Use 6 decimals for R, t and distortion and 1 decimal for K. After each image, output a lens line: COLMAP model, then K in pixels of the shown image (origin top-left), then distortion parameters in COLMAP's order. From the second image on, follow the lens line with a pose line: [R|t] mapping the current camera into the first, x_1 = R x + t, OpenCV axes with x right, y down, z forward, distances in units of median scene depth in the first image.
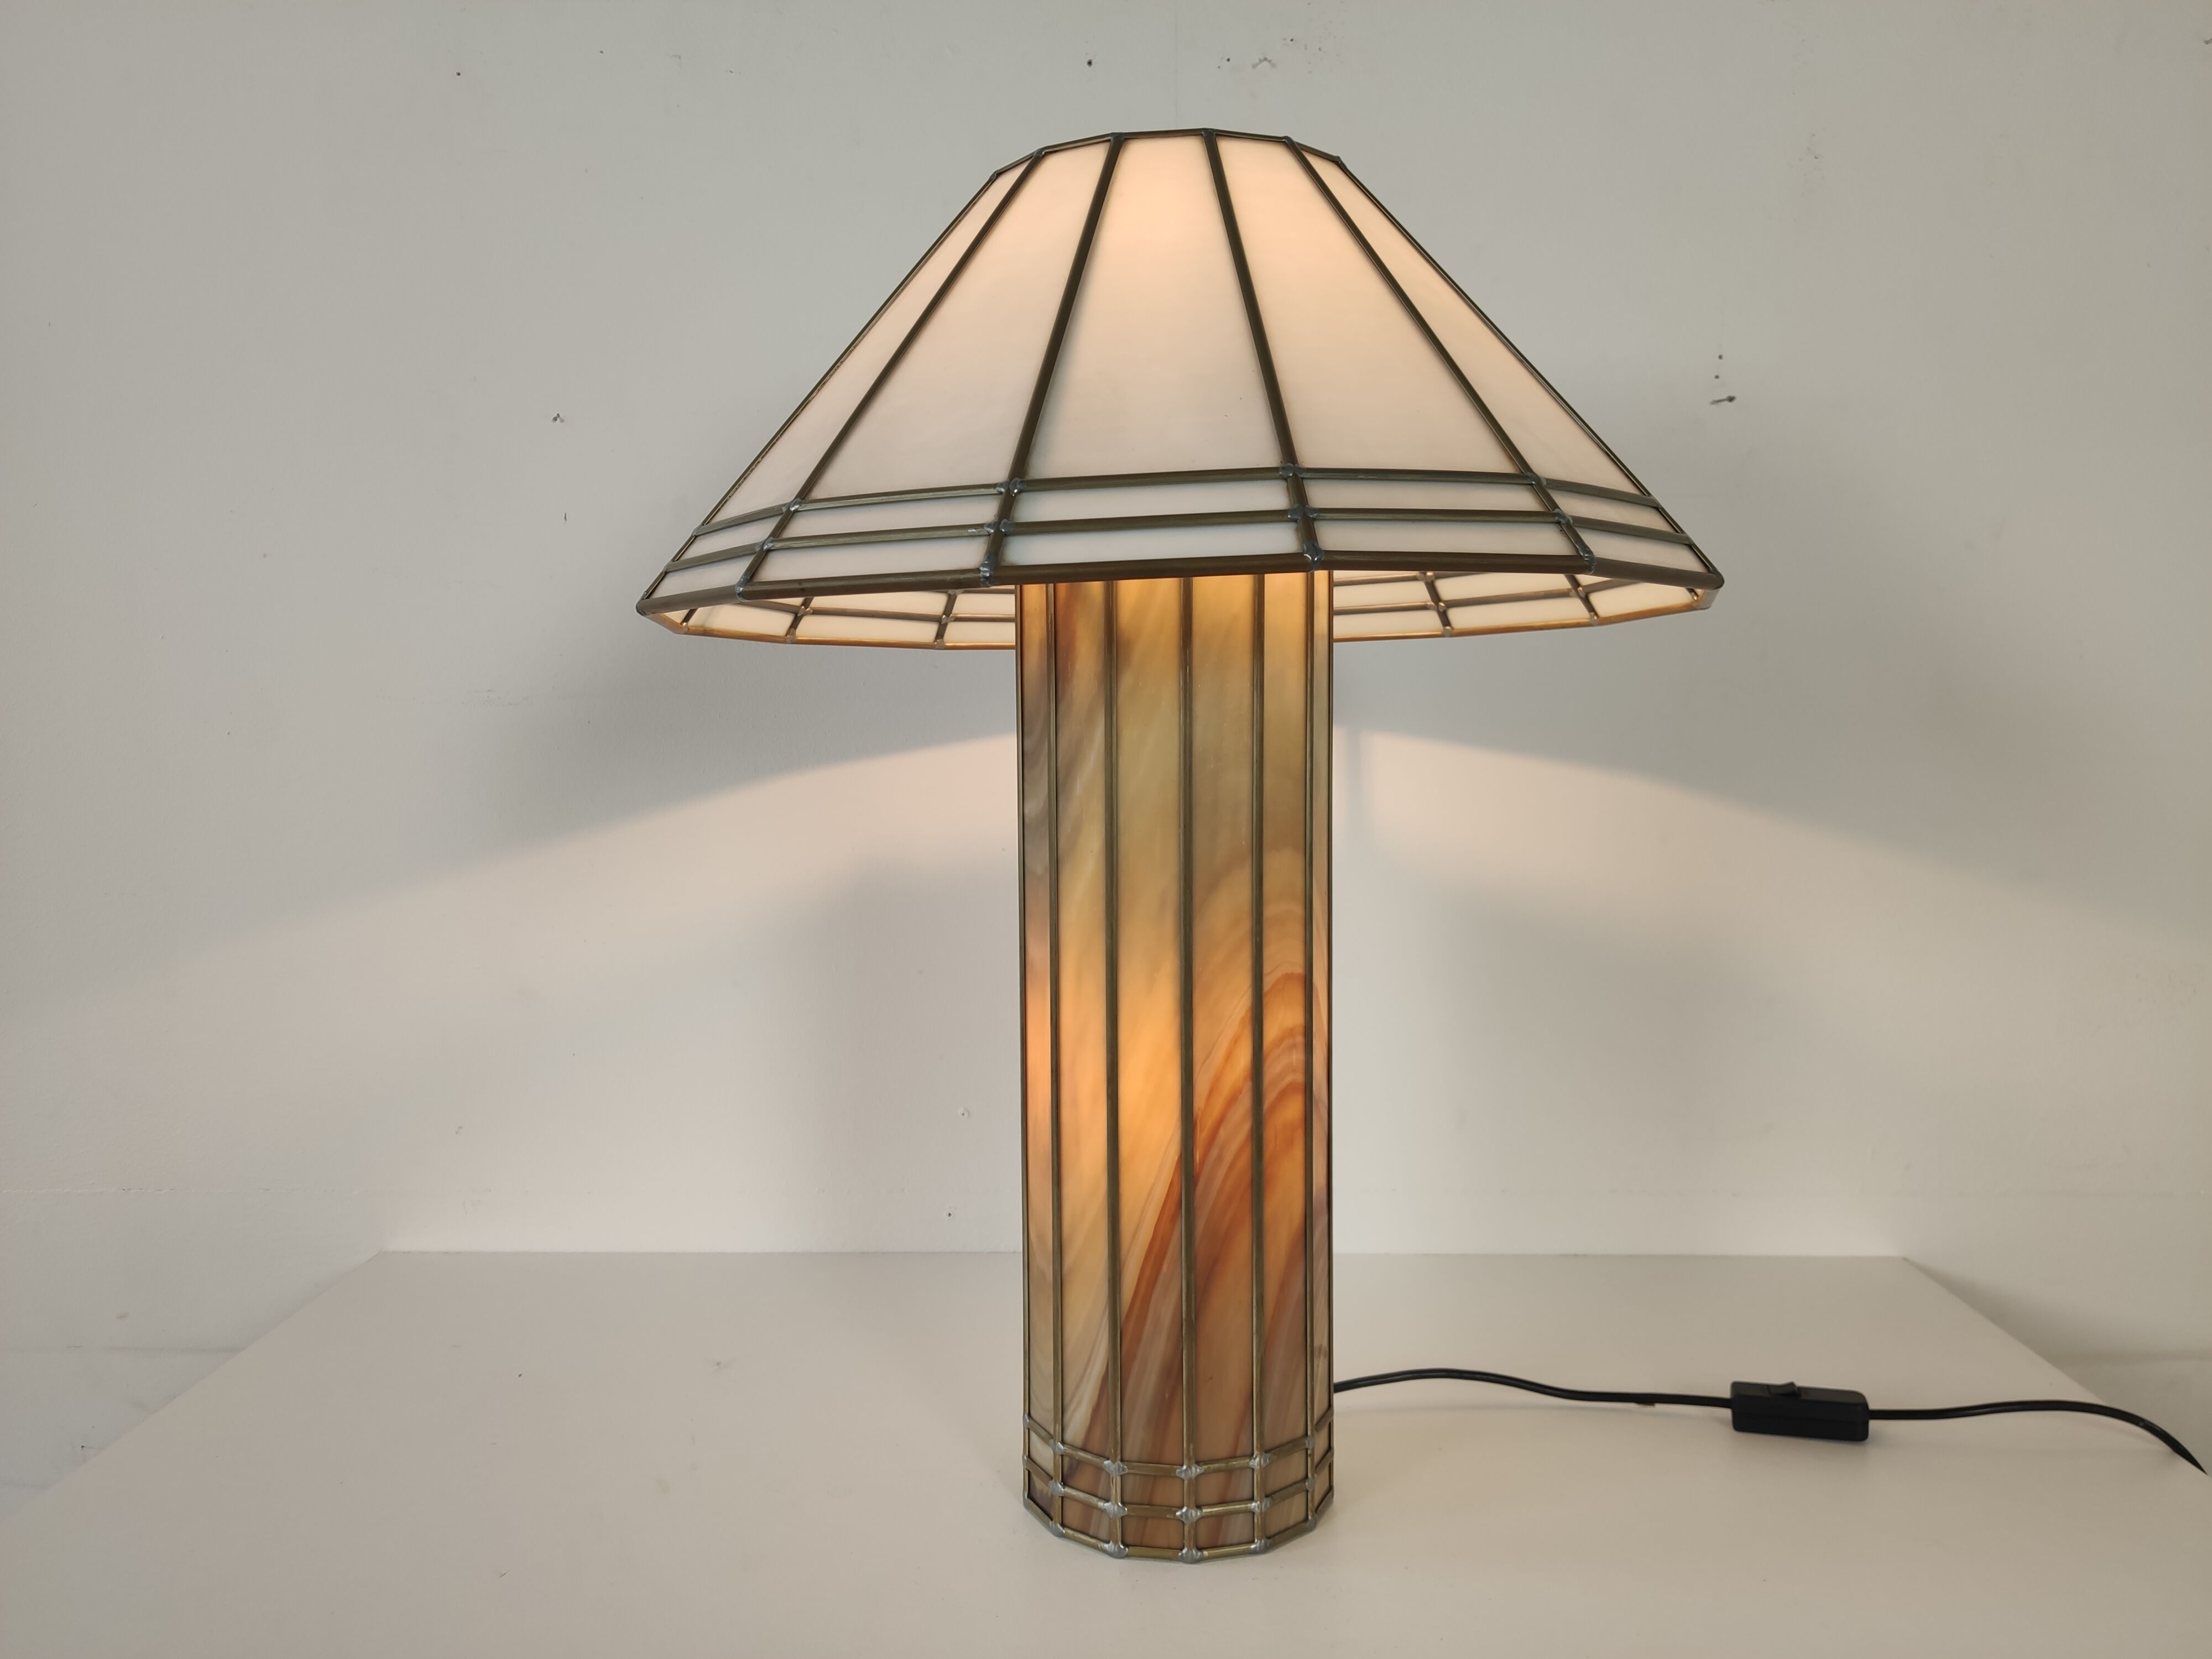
lens RADIAL K [[1689.0, 0, 1103.9], [0, 1689.0, 841.8], [0, 0, 1]] dist [-0.001869, -0.006660]
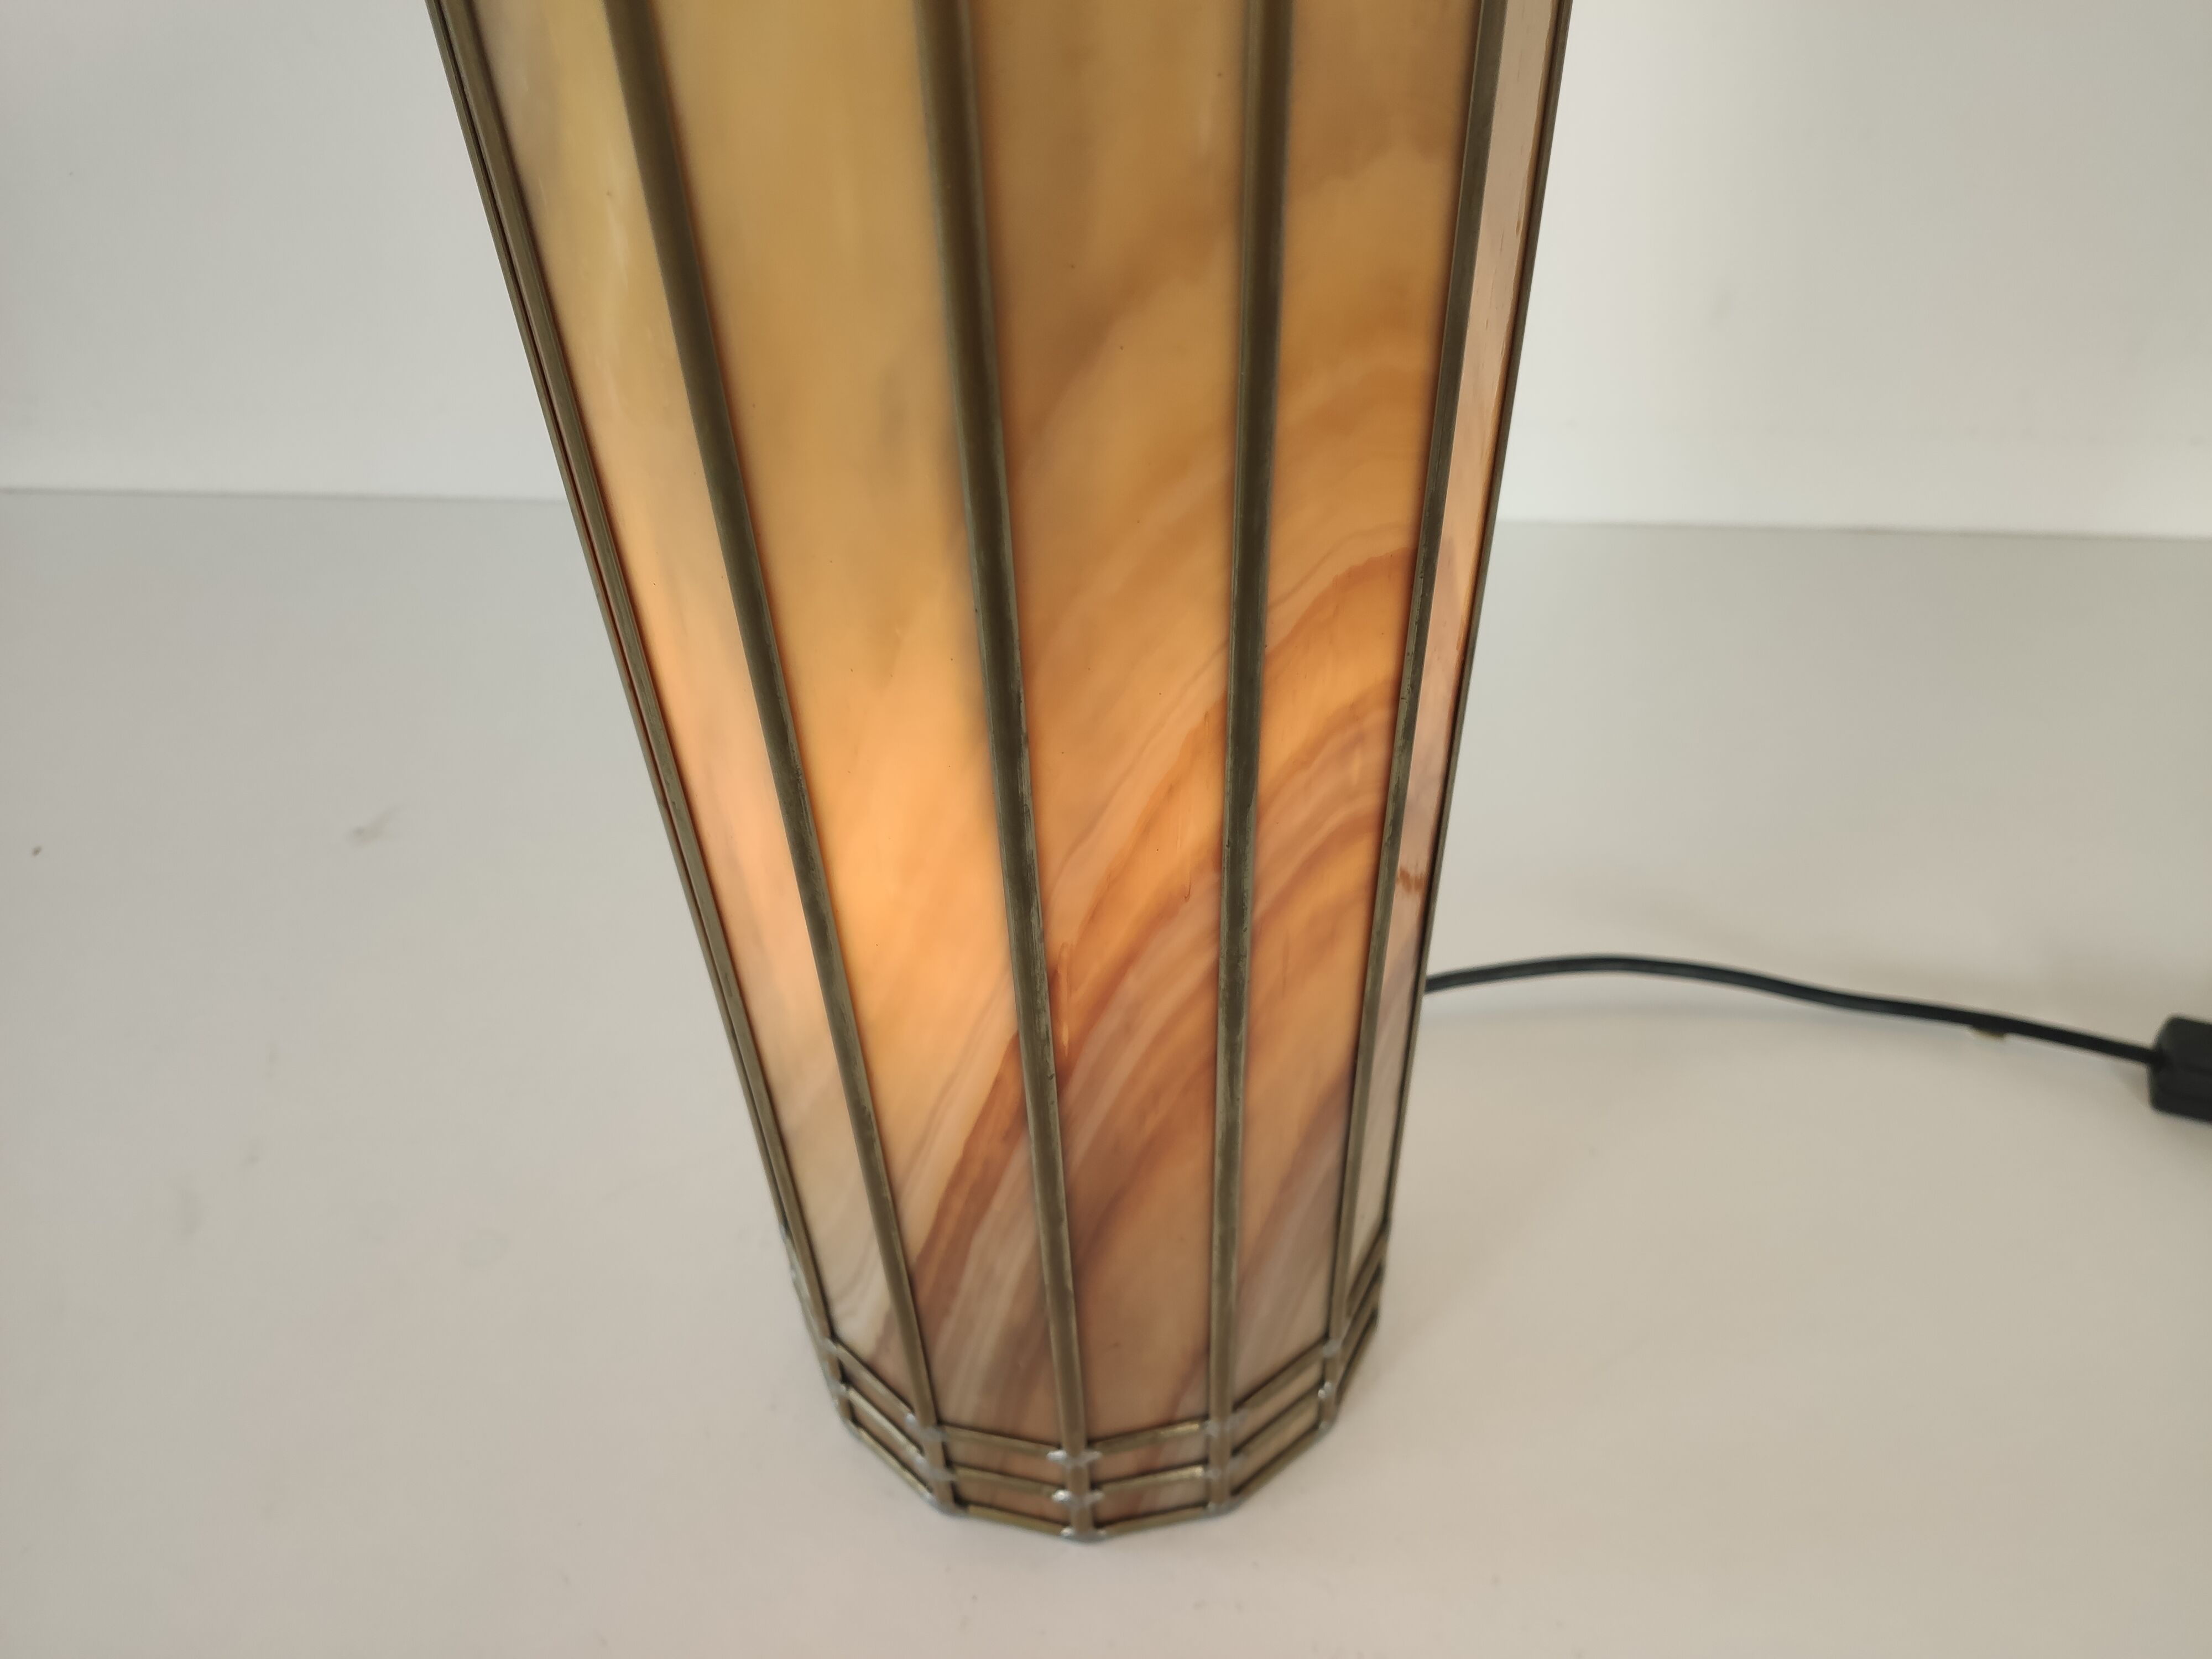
lens RADIAL K [[1718.2, 0, 1115.6], [0, 1718.2, 856.8], [0, 0, 1]] dist [0.000590, -0.001090]
pose [[0.998531, 0.023742, -0.048711, 0.082534], [0.013567, 0.760748, 0.648906, -0.084228], [0.052463, -0.648613, 0.759308, 0.730173]]
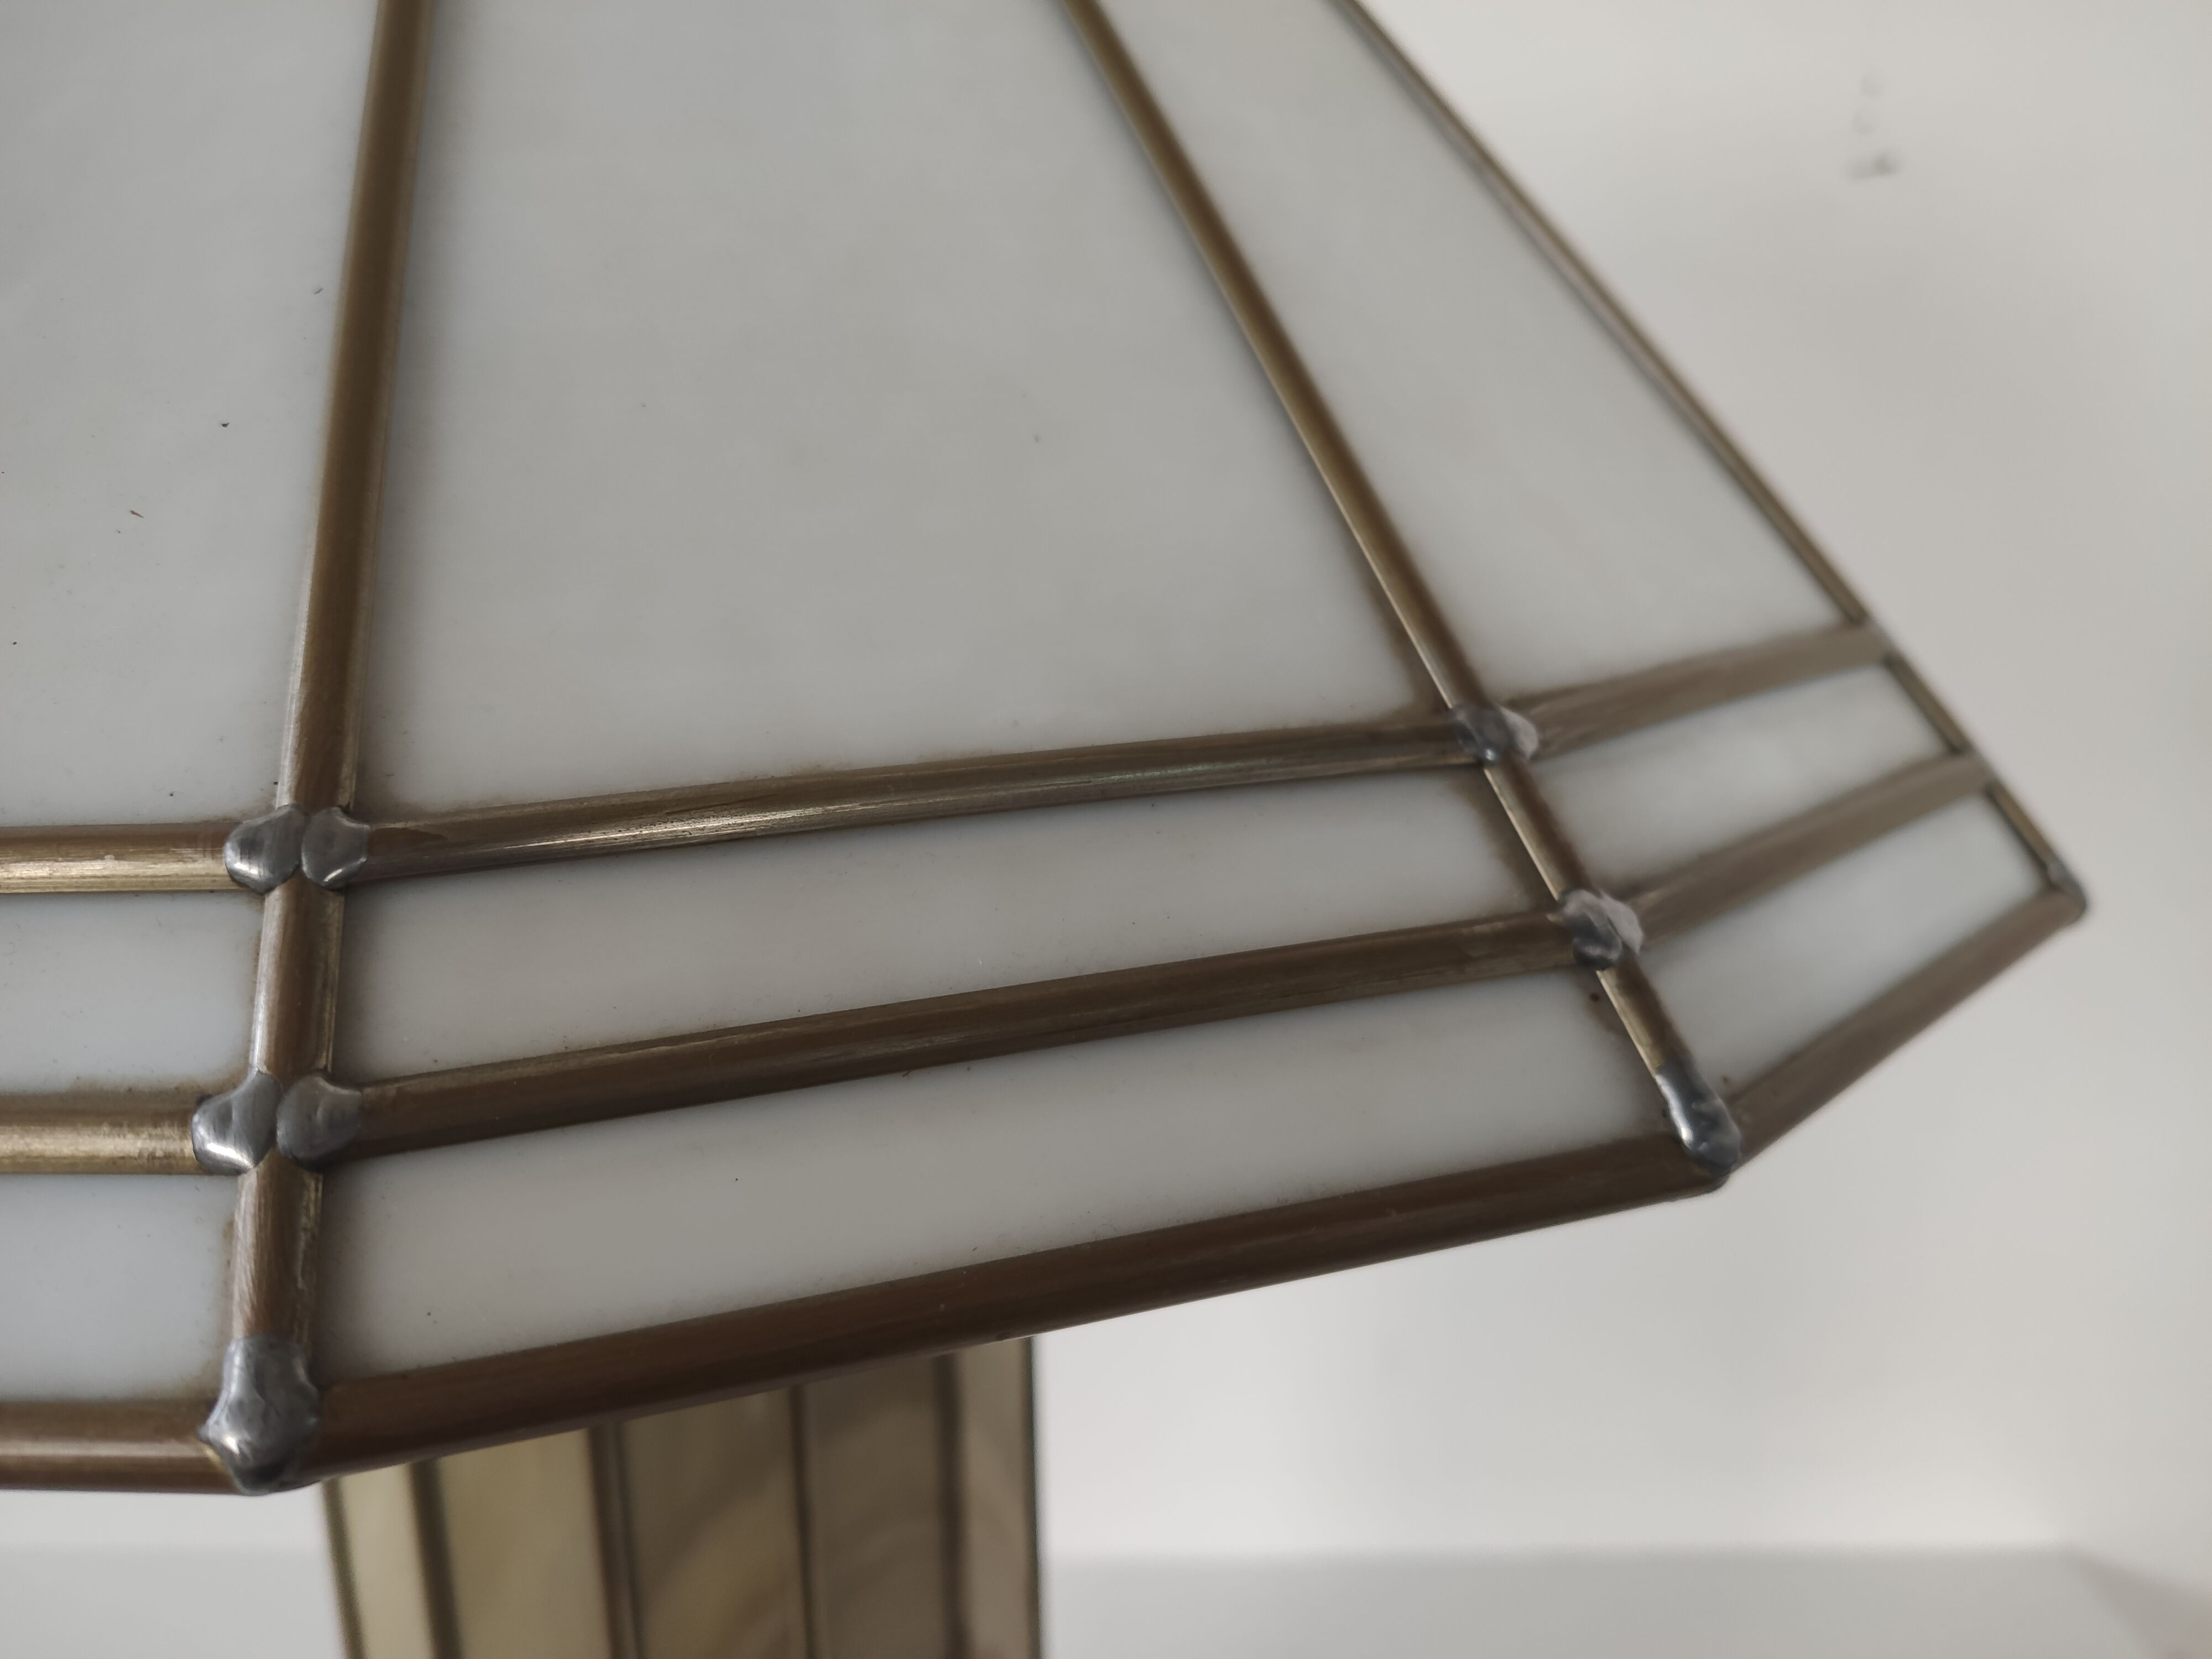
lens RADIAL K [[1718.2, 0, 1115.6], [0, 1718.2, 856.8], [0, 0, 1]] dist [0.000590, -0.001090]
pose [[0.999899, -0.010004, 0.010102, 0.160068], [0.008296, 0.987594, 0.156809, -0.191318], [-0.011545, -0.156709, 0.987577, 0.608376]]
